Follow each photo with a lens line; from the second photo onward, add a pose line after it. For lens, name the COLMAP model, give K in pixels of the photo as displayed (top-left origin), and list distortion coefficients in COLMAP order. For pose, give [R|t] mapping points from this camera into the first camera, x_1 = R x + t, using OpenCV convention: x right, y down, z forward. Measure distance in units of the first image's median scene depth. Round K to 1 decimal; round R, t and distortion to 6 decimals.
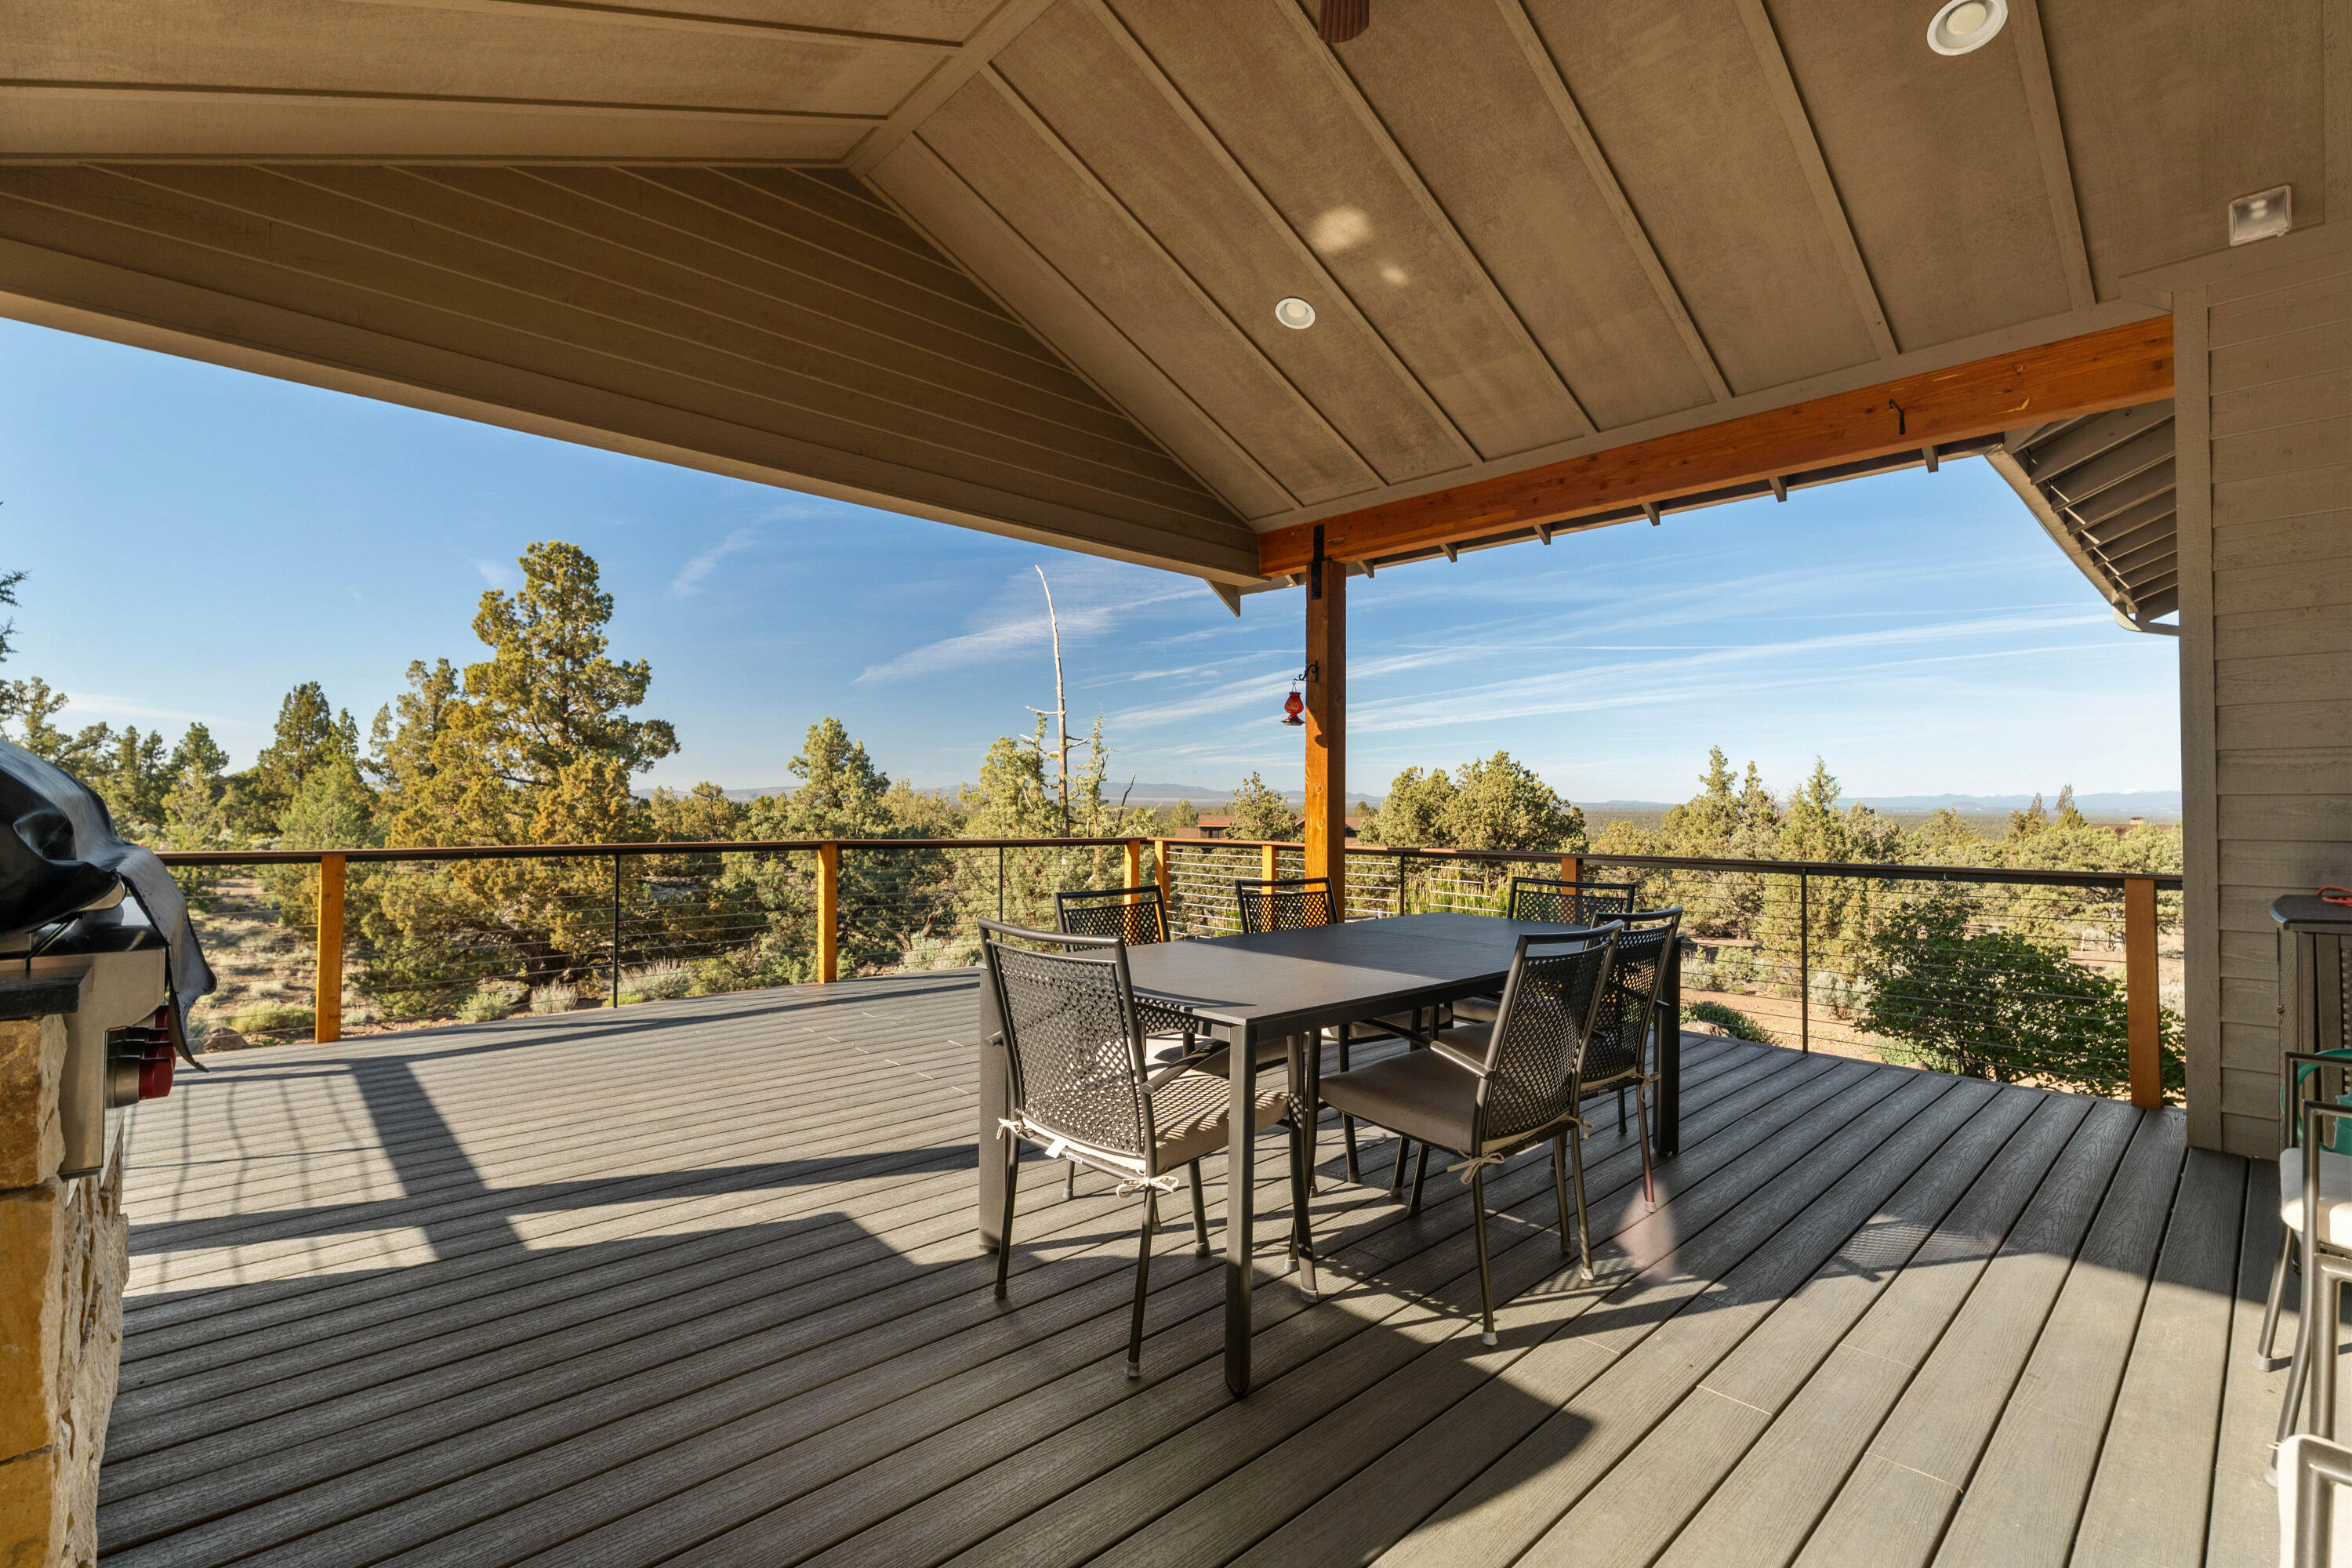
lens RADIAL K [[1061.7, 0, 1166.6], [0, 1061.7, 795.5], [0, 0, 1]] dist [-0.000544, 0.000242]
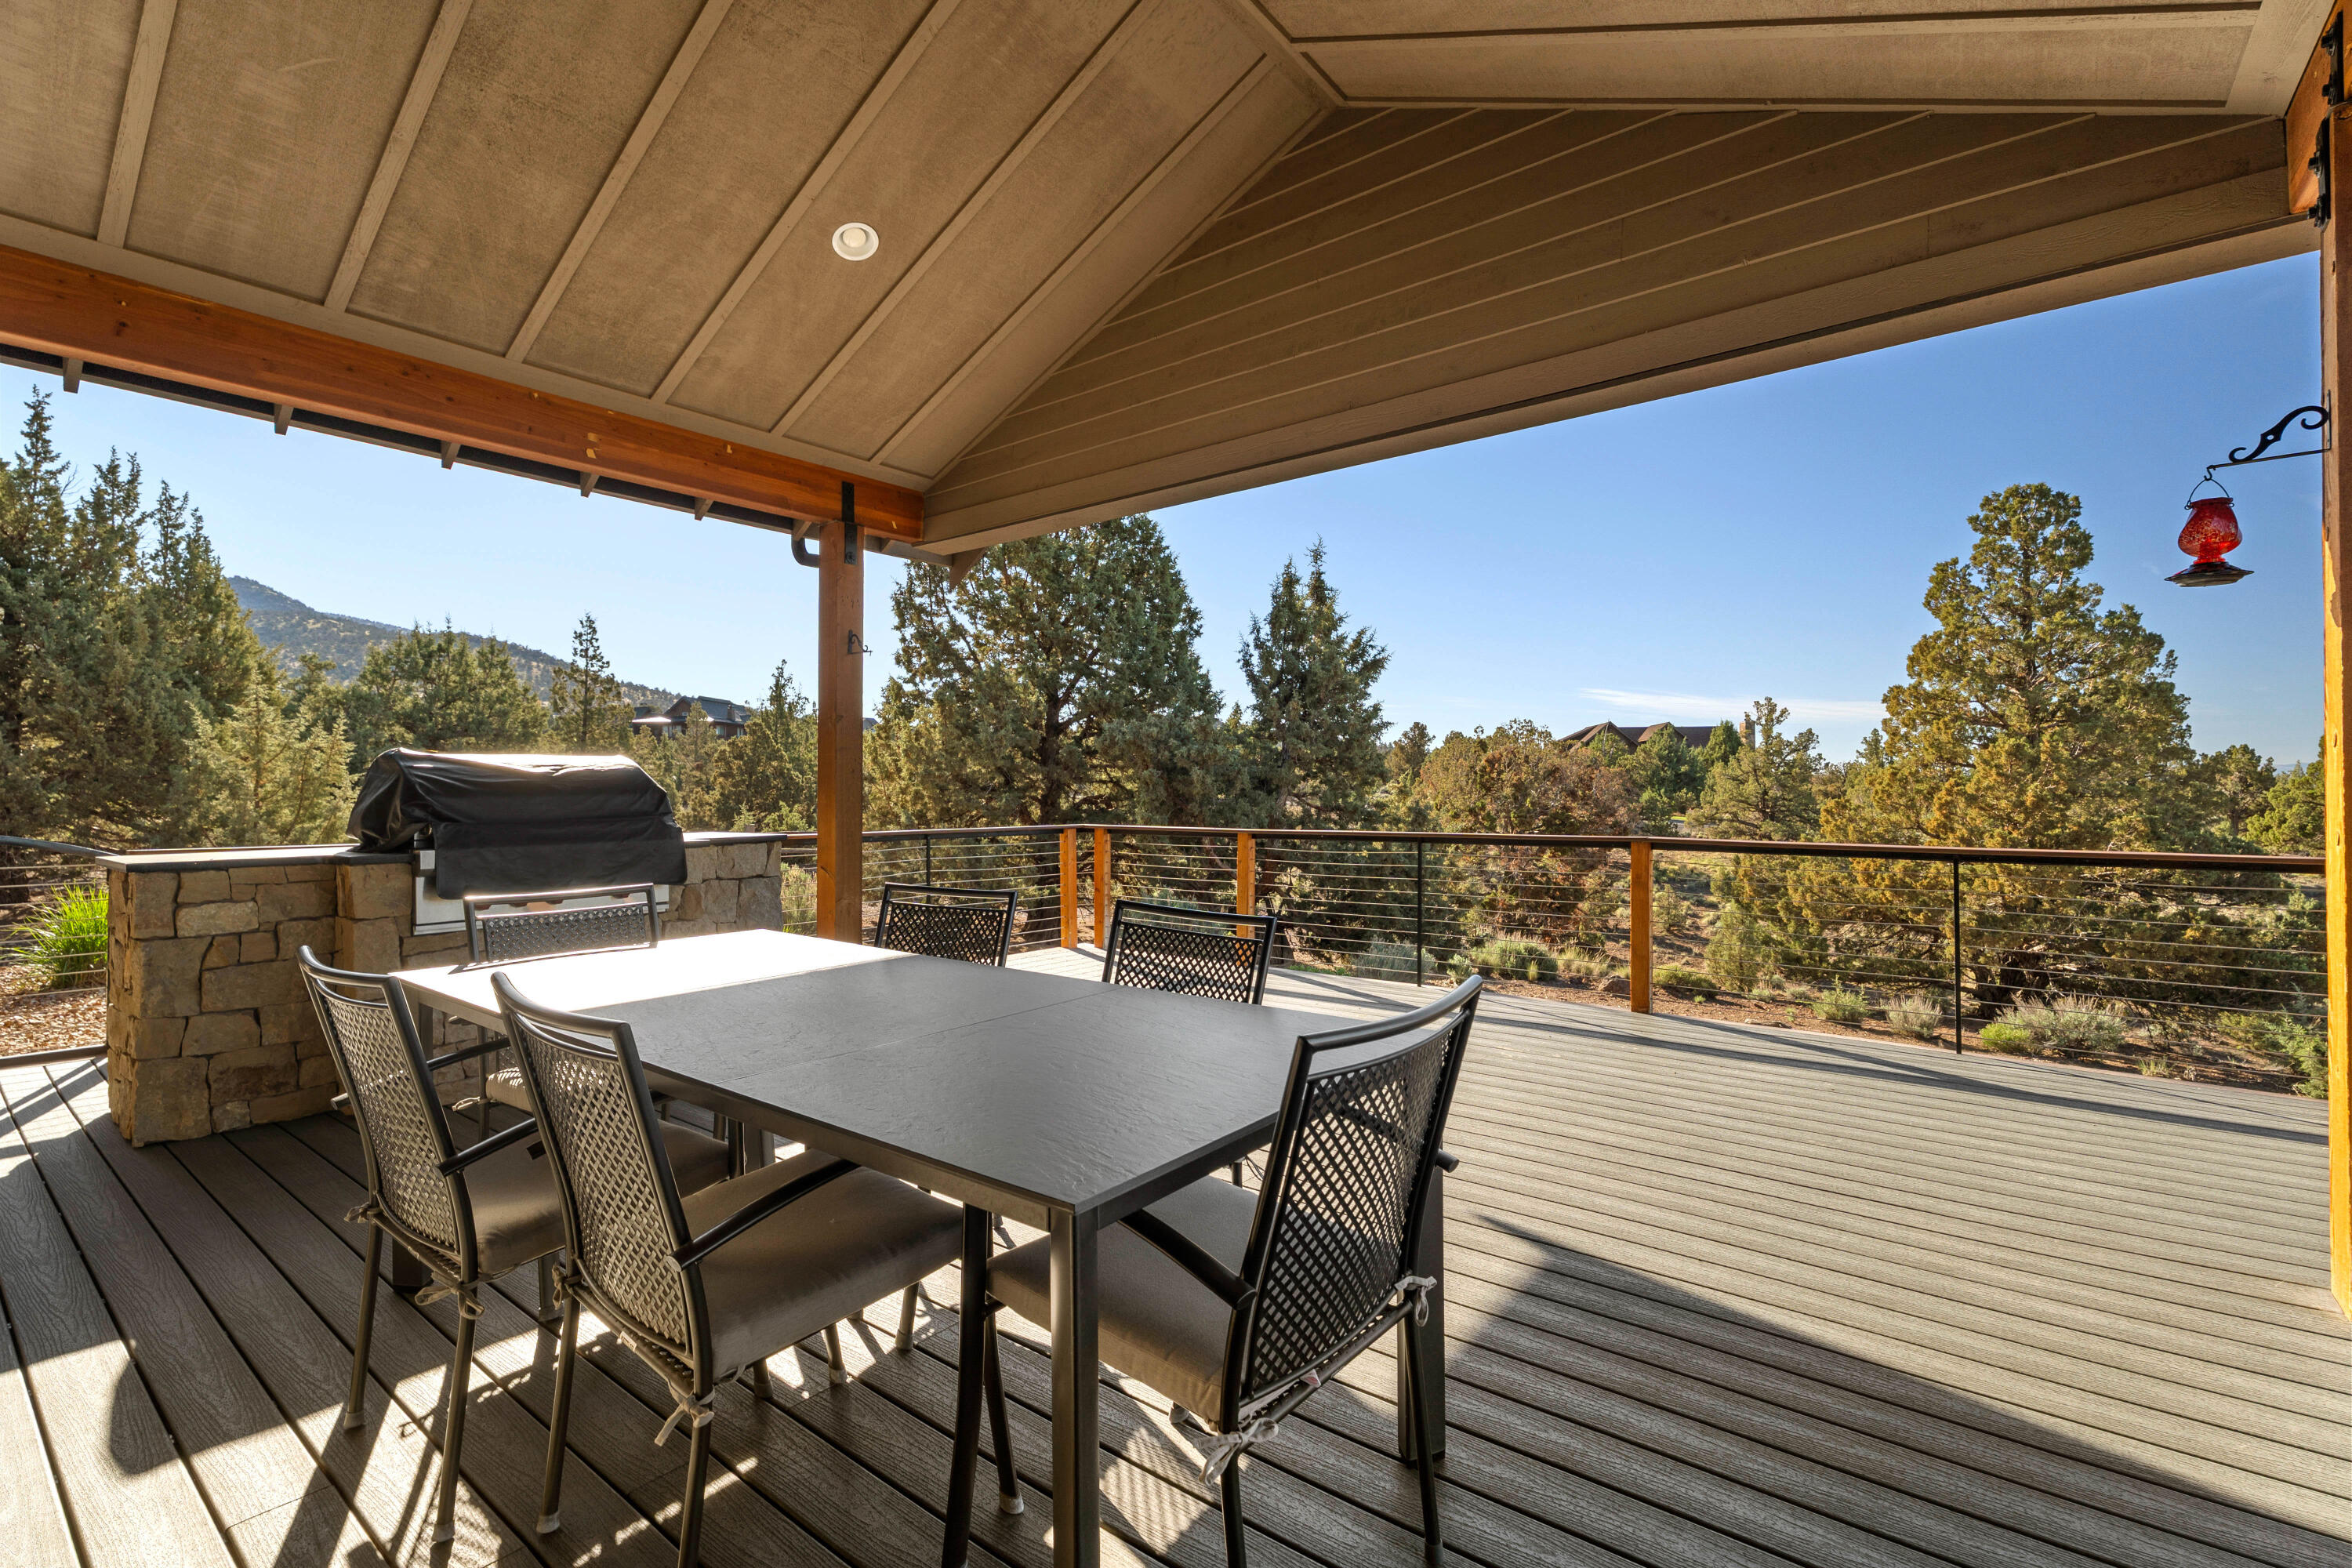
lens RADIAL K [[1061.7, 0, 1178.9], [0, 1061.7, 786.3], [0, 0, 1]] dist [-0.000544, 0.000242]
pose [[0.129338, -0.014049, -0.991501, 0.458889], [0.013899, 0.999827, -0.012353, 0.007909], [0.991503, -0.012184, 0.129511, 0.571905]]
